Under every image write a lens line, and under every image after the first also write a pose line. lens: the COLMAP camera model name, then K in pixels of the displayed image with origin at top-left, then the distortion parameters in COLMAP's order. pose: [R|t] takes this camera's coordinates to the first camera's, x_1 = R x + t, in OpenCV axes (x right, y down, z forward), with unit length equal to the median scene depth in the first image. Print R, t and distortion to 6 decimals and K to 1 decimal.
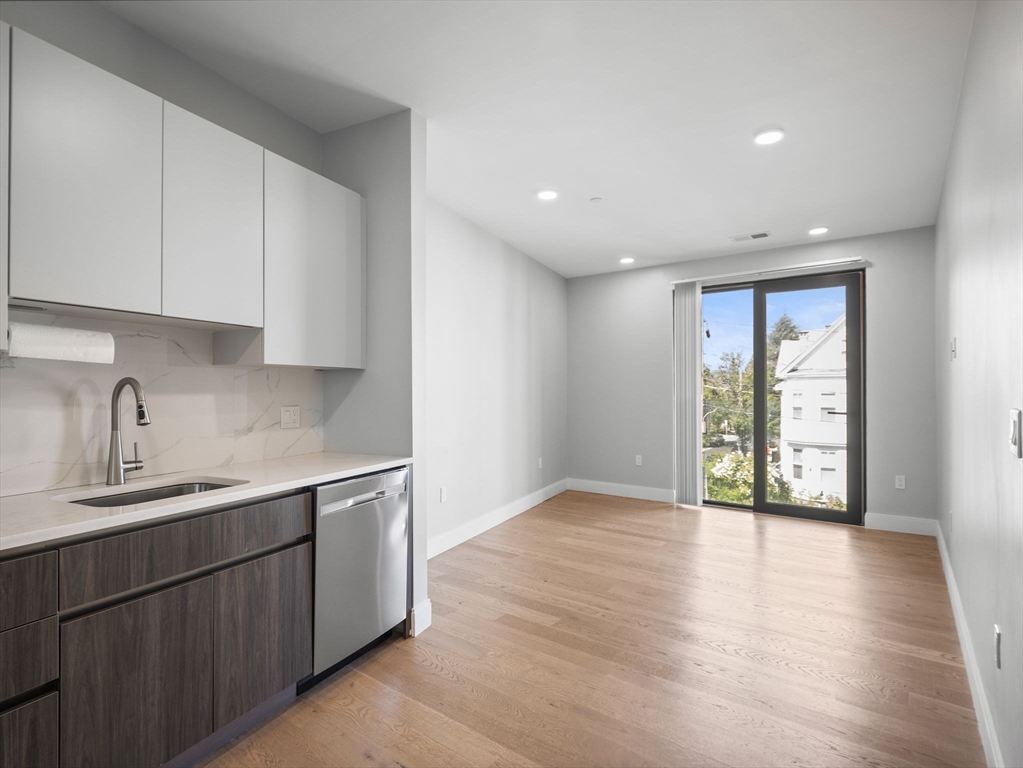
lens RADIAL K [[523.2, 0, 507.0], [0, 523.2, 387.4], [0, 0, 1]] dist [-0.010008, -0.000299]
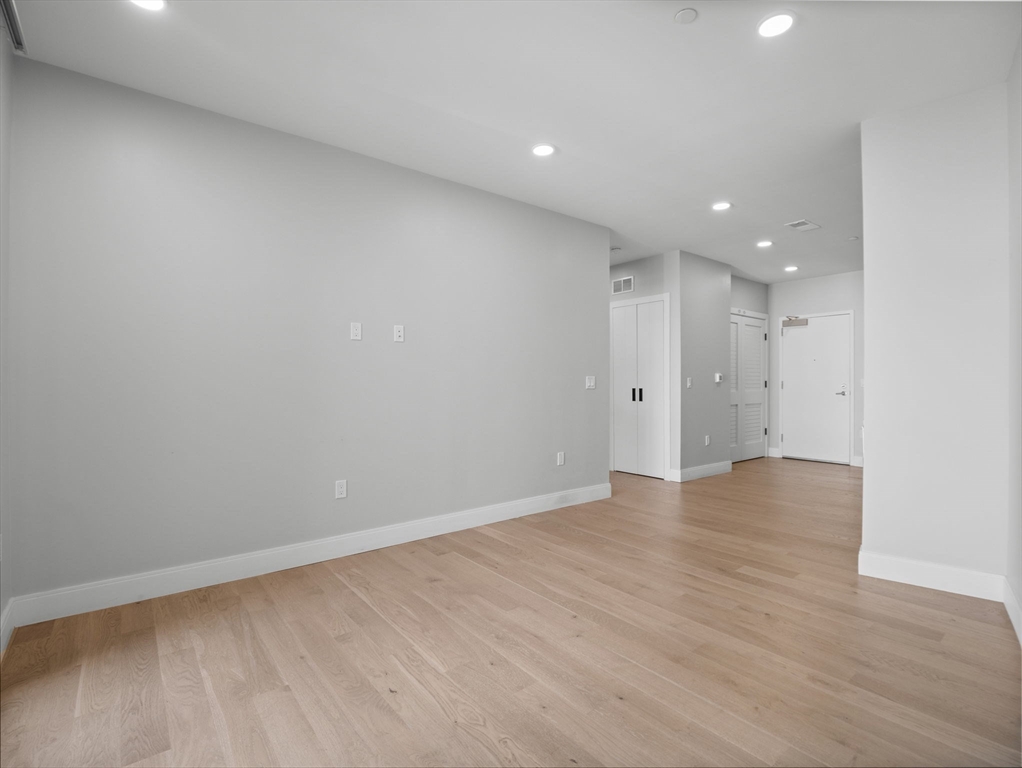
lens RADIAL K [[489.6, 0, 511.0], [0, 489.6, 384.0], [0, 0, 1]] dist [-0.014405, -0.000735]
pose [[-0.967998, -0.000419, 0.250958, 0.194260], [-0.001451, 0.999991, -0.003926, 0.031626], [-0.250954, -0.004165, -0.967990, 1.347437]]
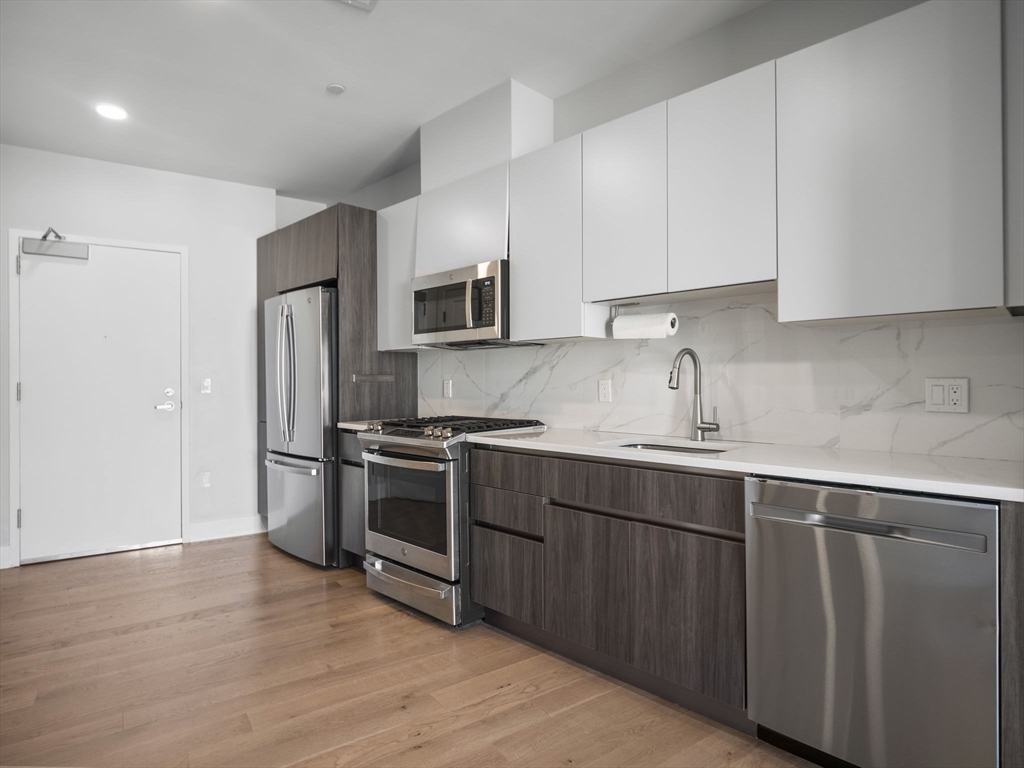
lens RADIAL K [[572.2, 0, 509.6], [0, 572.2, 381.2], [0, 0, 1]] dist [-0.000756, -0.001143]
pose [[-0.322373, 0.002452, -0.946610, 0.253105], [0.008926, 0.999960, -0.000449, 0.021301], [0.946571, -0.008595, -0.322382, 0.431646]]
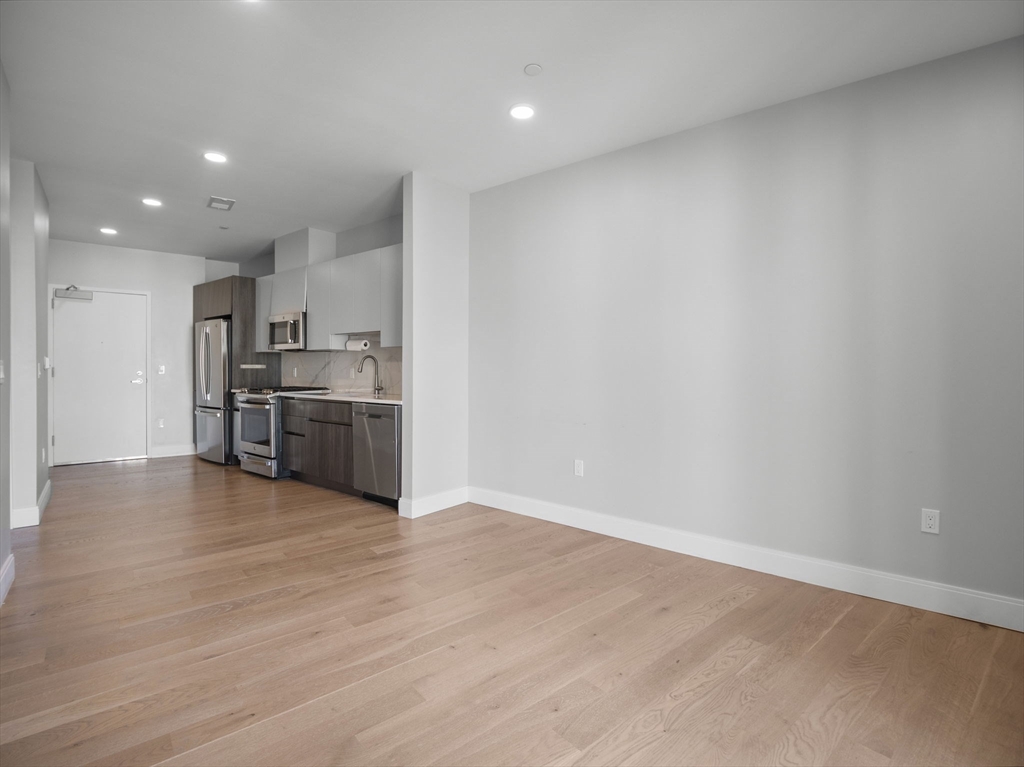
lens RADIAL K [[498.9, 0, 514.0], [0, 498.9, 371.0], [0, 0, 1]] dist [-0.012272, -0.000931]
pose [[-0.222516, 0.005409, -0.974914, 0.700312], [0.002600, 0.999984, 0.004954, 0.022347], [0.974926, -0.001432, -0.222526, 0.974534]]
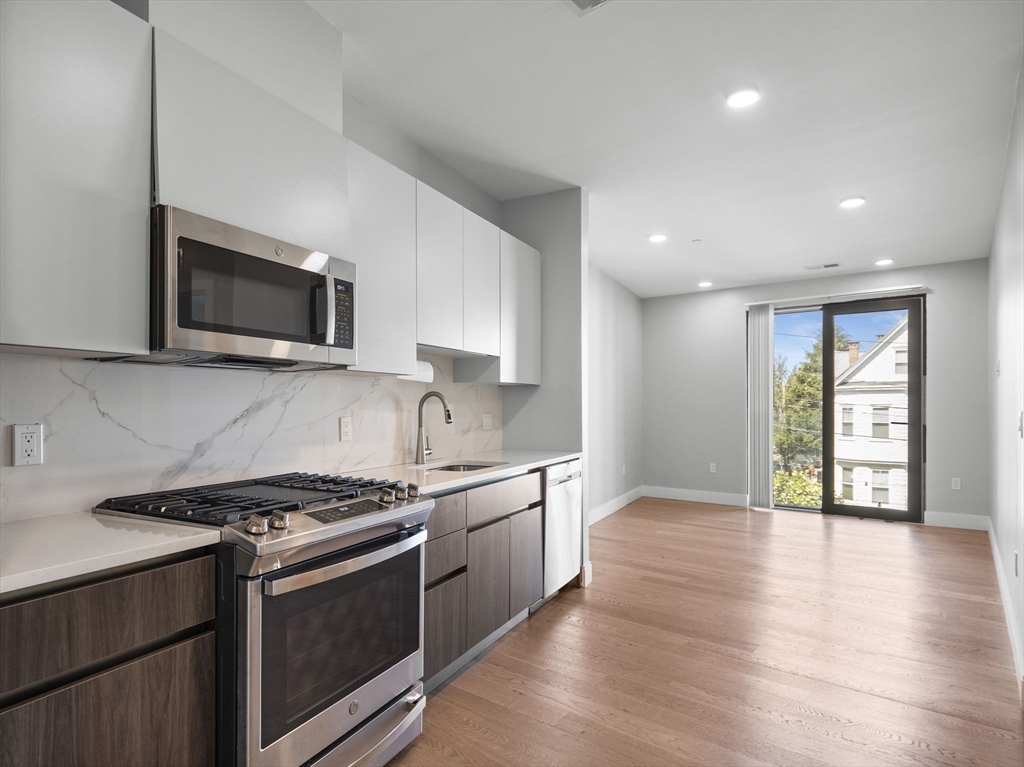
lens RADIAL K [[580.6, 0, 514.6], [0, 580.6, 405.7], [0, 0, 1]] dist [-0.003383, -0.000478]
pose [[0.999973, 0.000455, -0.007318, -0.201172], [-0.000408, 0.999979, 0.006479, 0.004354], [0.007320, -0.006476, 0.999952, -0.274396]]
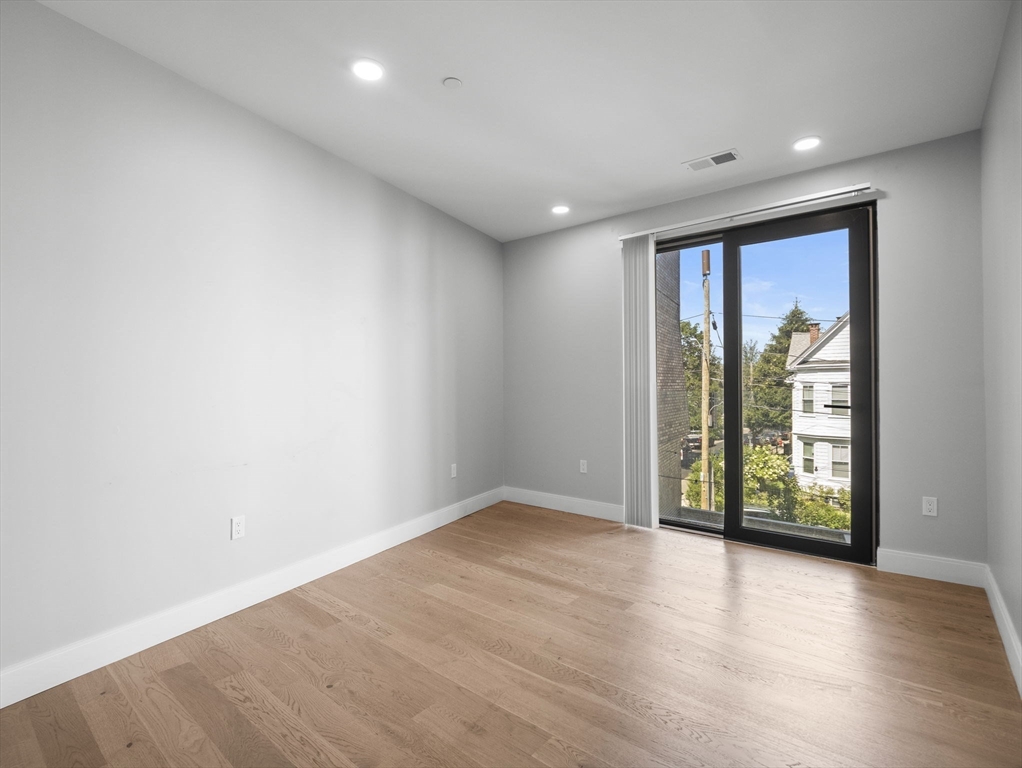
lens RADIAL K [[493.8, 0, 511.0], [0, 493.8, 384.0], [0, 0, 1]] dist [-0.008970, 0.000189]
pose [[0.999159, -0.004994, -0.040708, 0.234100], [0.005117, 0.999983, 0.002923, 0.015558], [0.040693, -0.003129, 0.999167, 0.335733]]
